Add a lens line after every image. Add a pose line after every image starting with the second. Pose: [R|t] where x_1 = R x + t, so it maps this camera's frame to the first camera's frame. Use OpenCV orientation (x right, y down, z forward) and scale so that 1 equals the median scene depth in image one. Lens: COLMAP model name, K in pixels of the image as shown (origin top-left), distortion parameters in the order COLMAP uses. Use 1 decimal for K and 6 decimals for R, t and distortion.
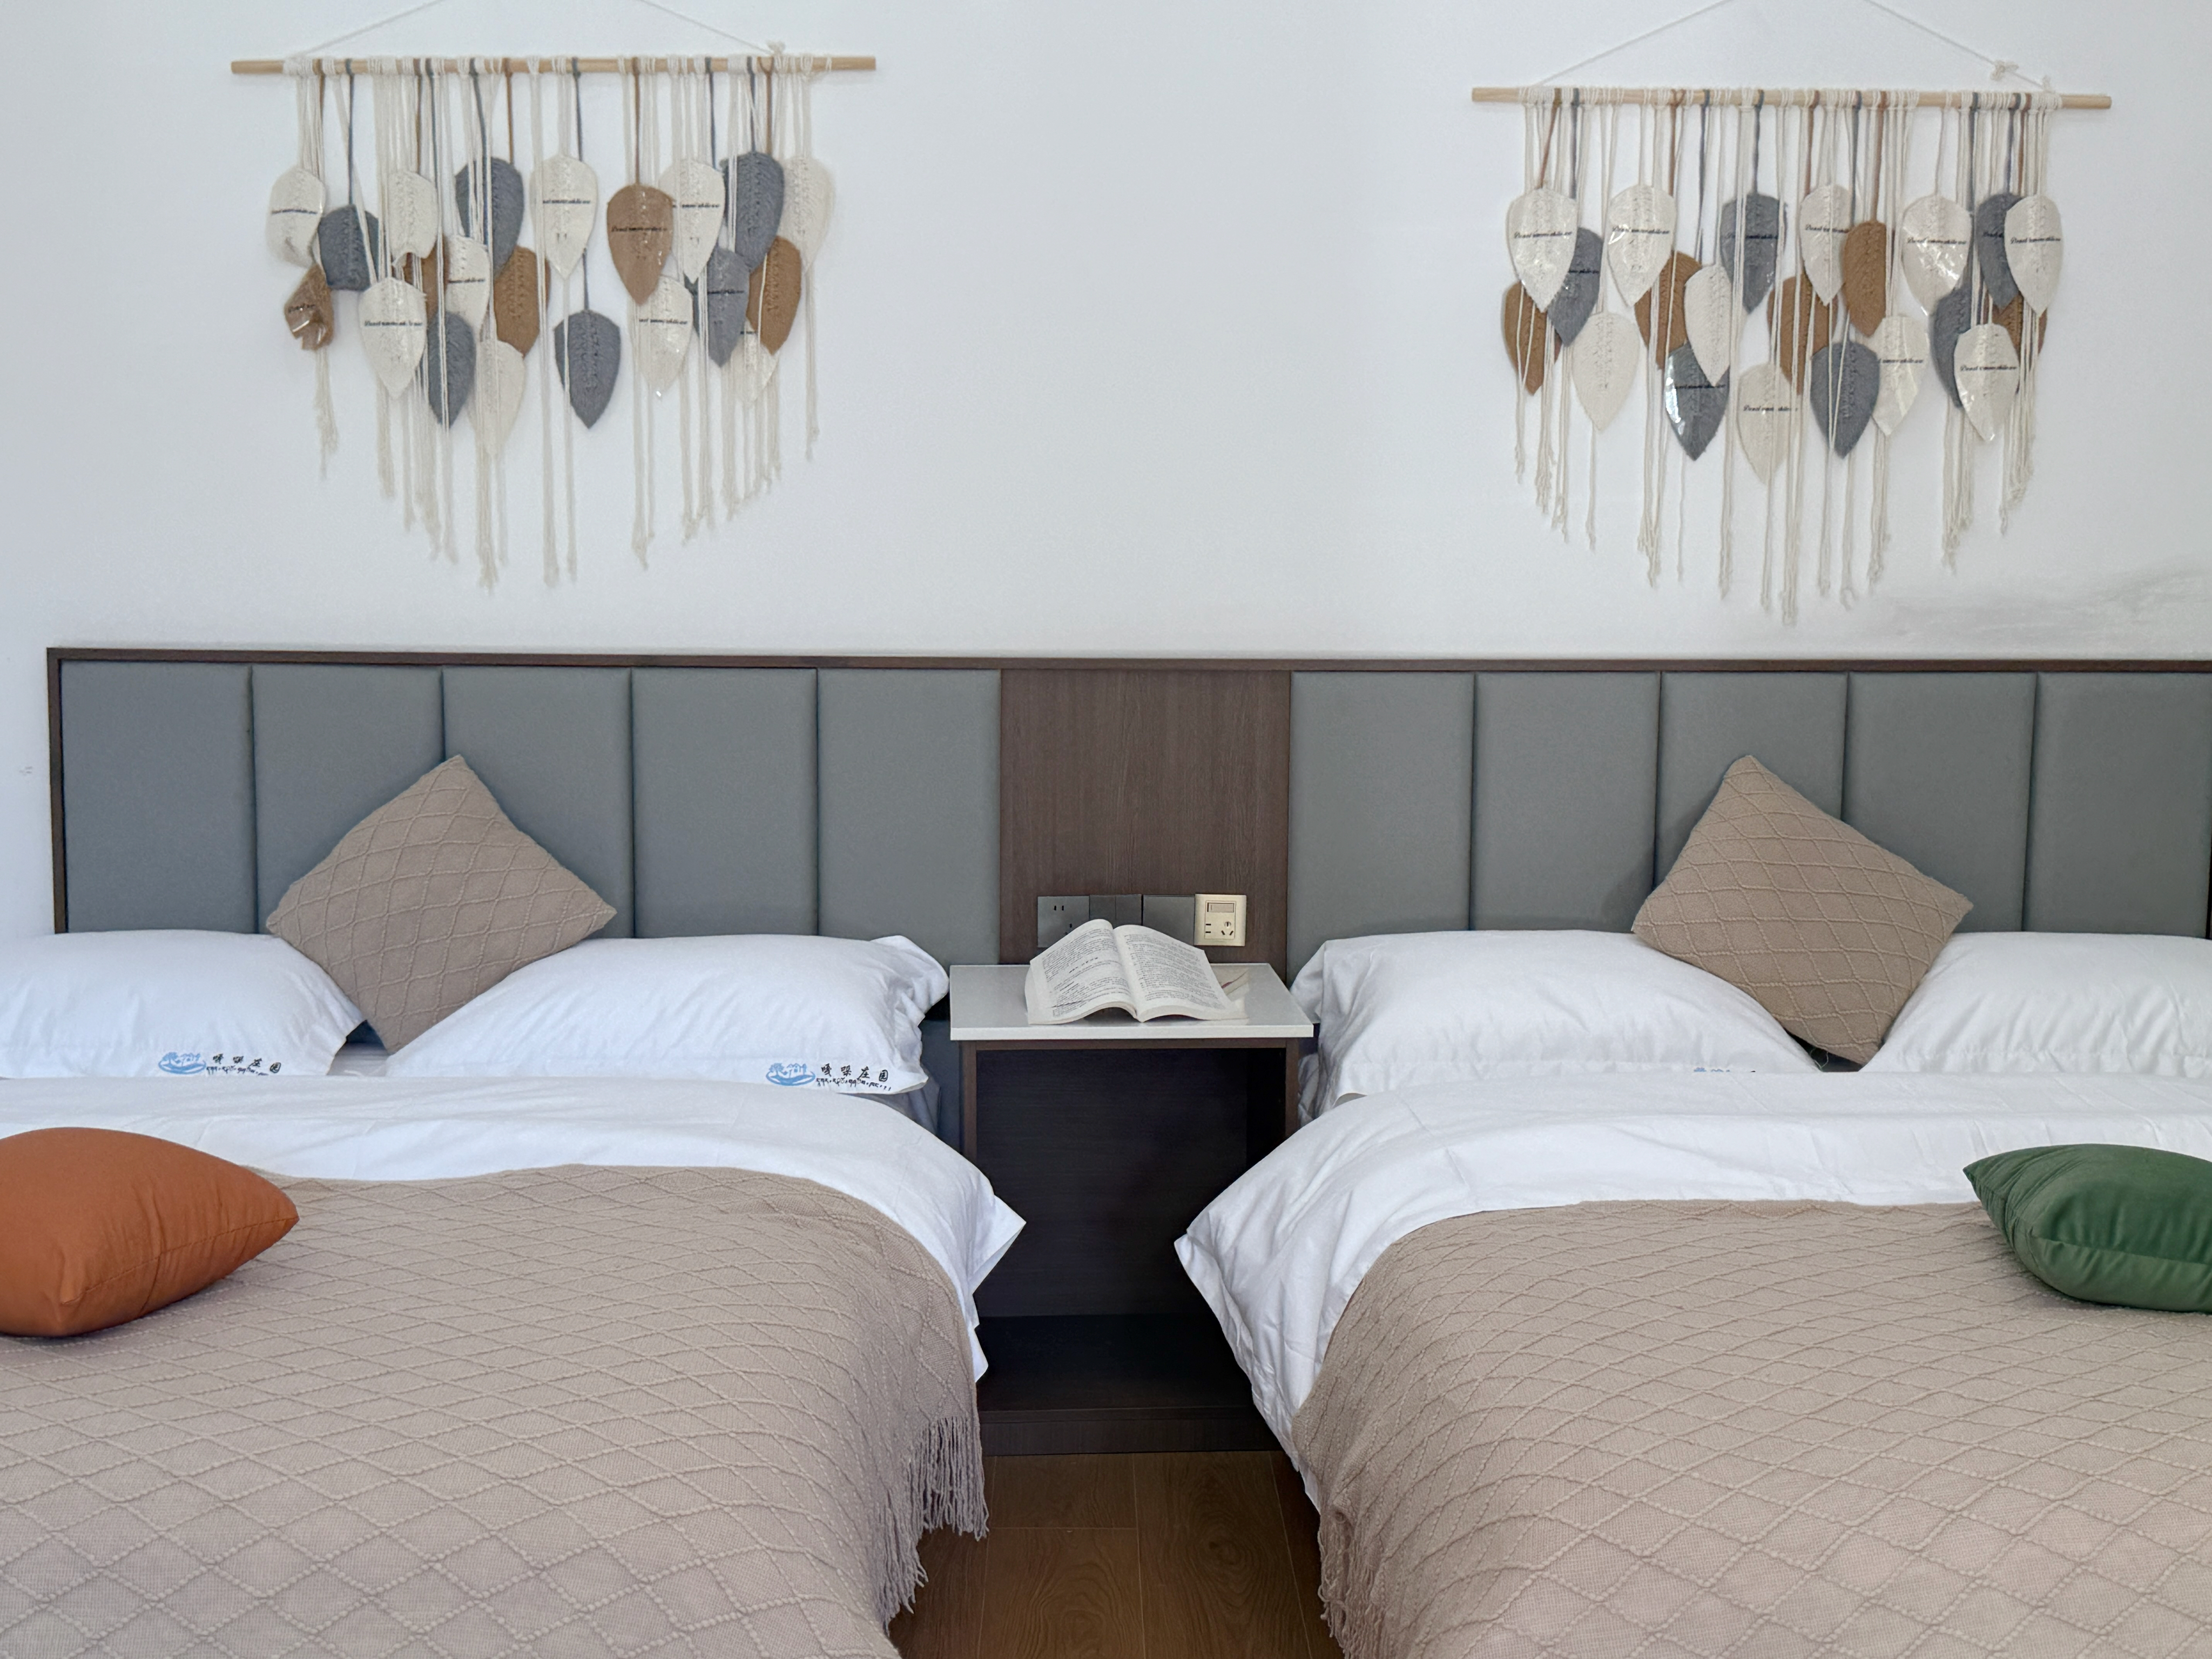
lens RADIAL K [[2555.6, 0, 1106.7], [0, 2555.6, 839.9], [0, 0, 1]] dist [0.162015, -0.434262]
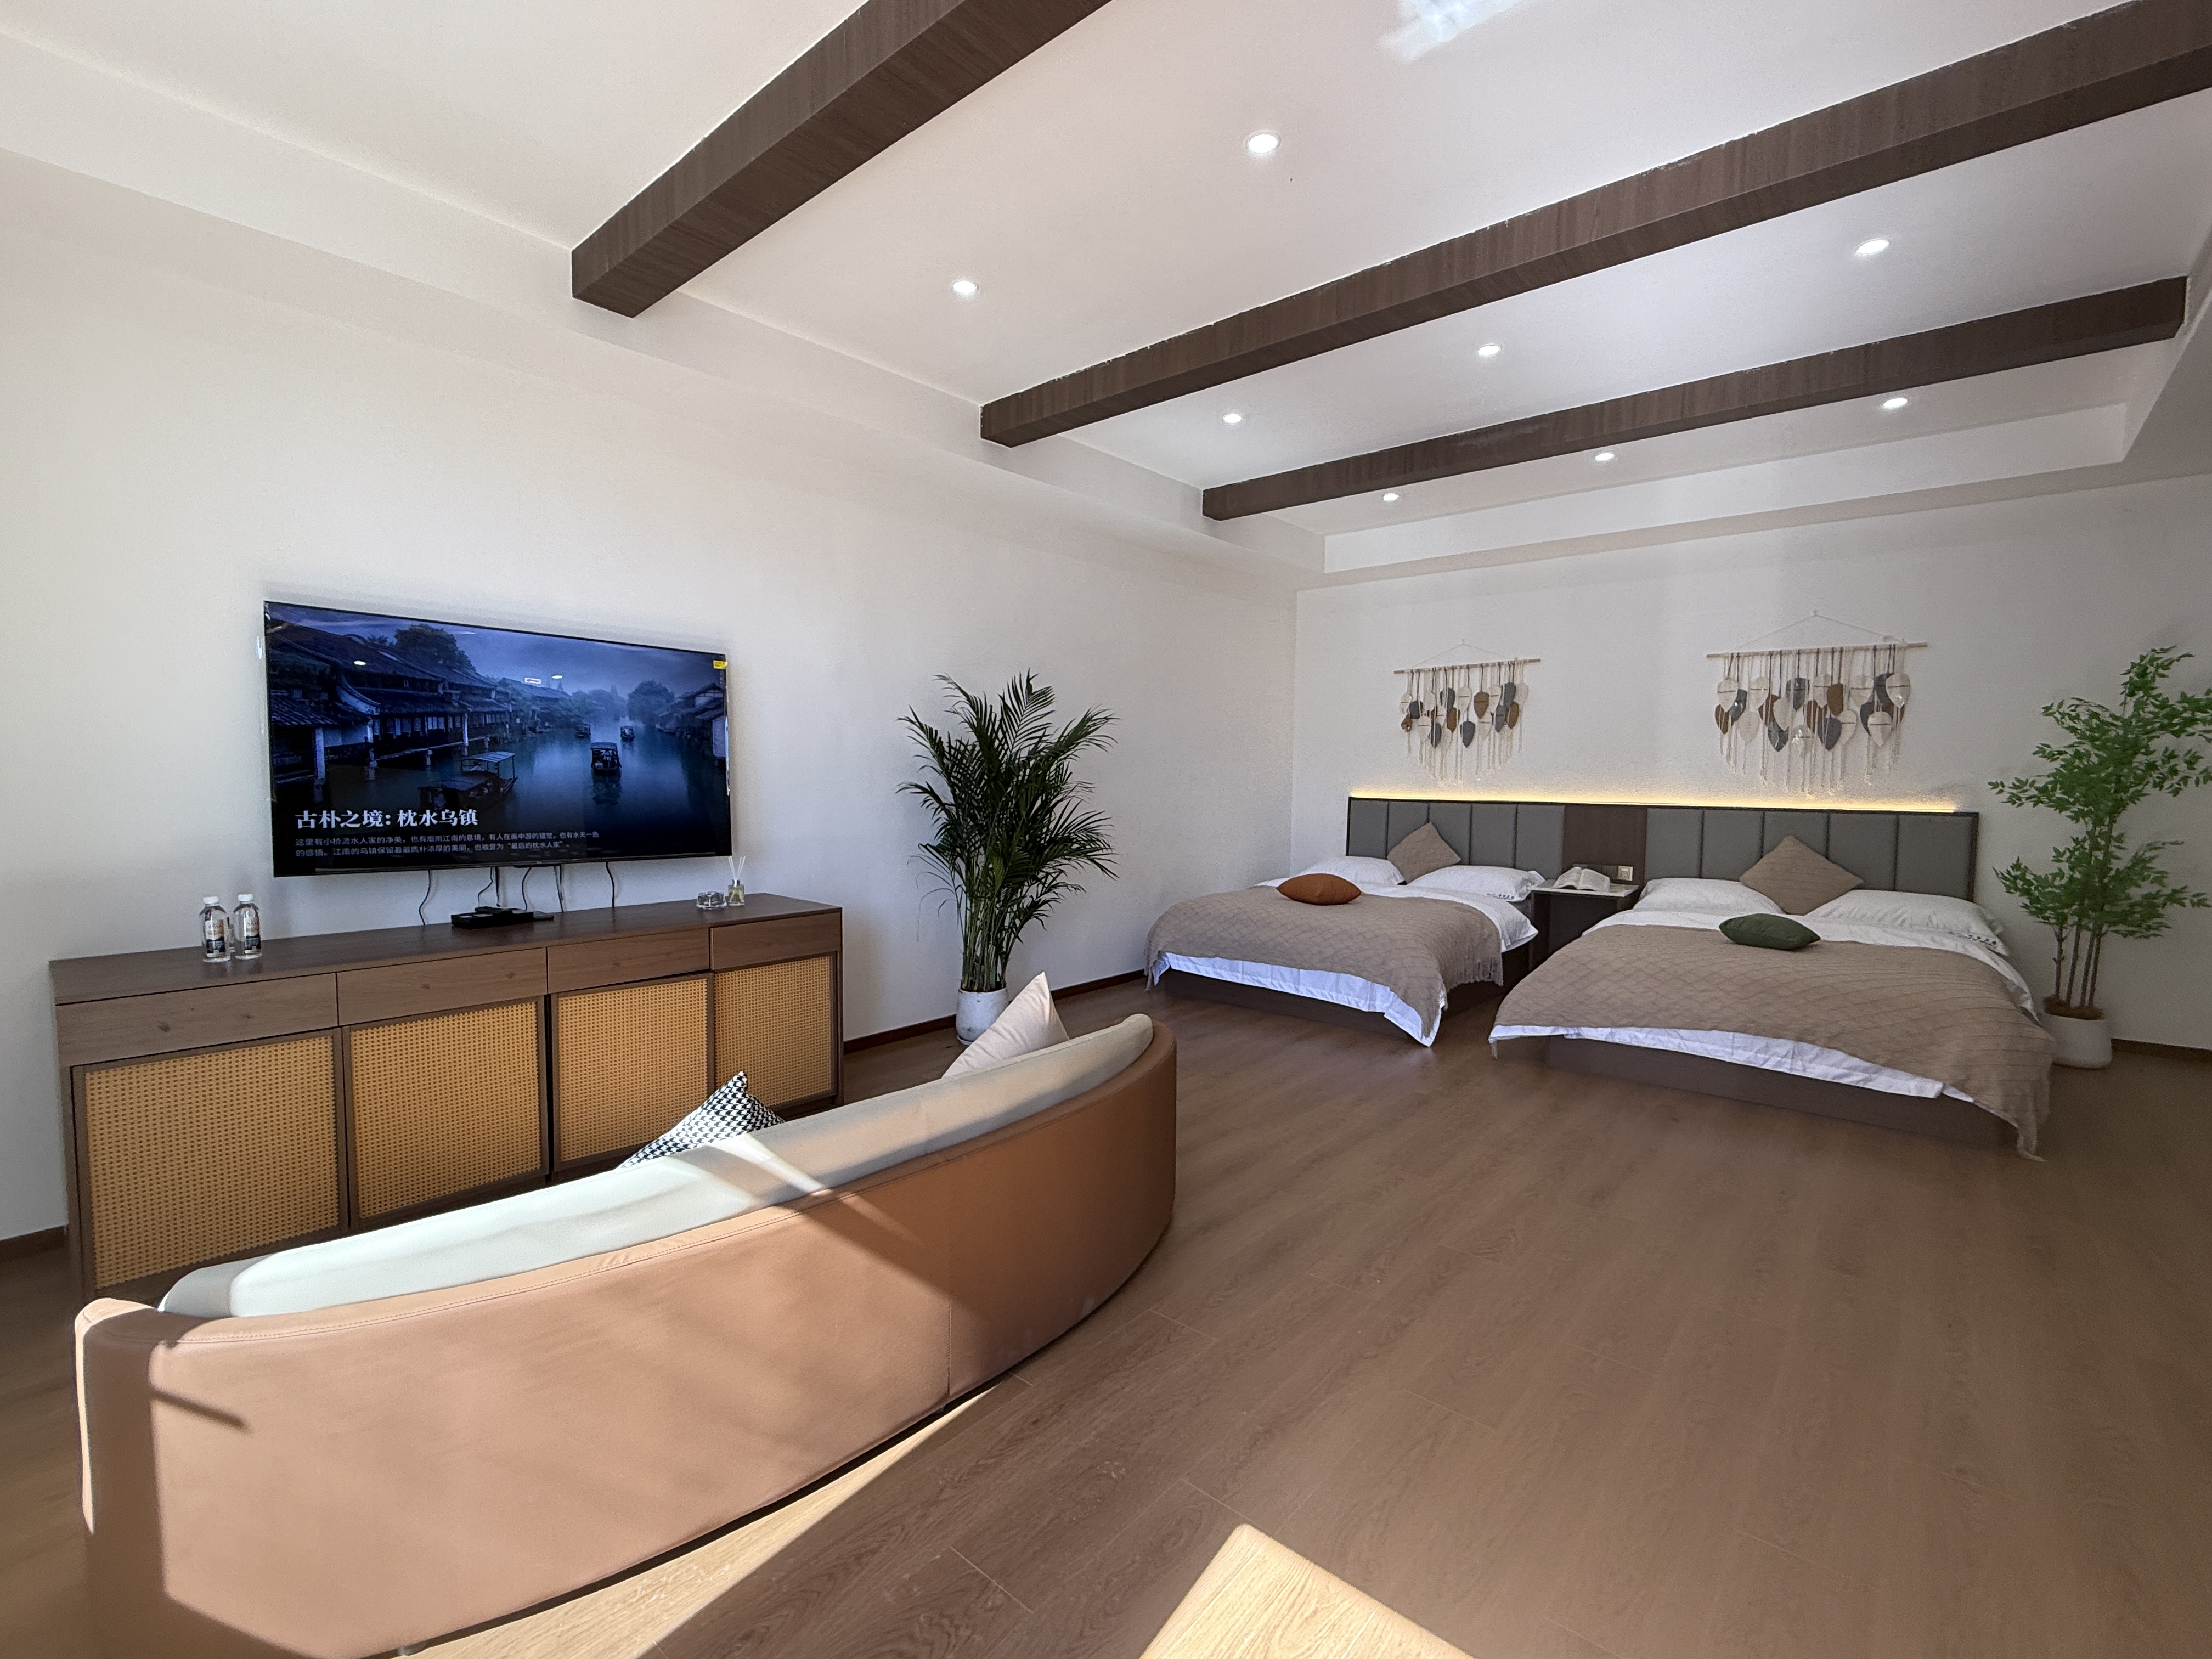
lens RADIAL K [[968.2, 0, 1106.0], [0, 968.2, 829.5], [0, 0, 1]] dist [0.001433, 0.000164]
pose [[0.751937, 0.039534, -0.658048, 0.419440], [-0.087550, 0.995347, -0.040244, 0.094907], [0.653395, 0.087873, 0.751899, -0.604469]]
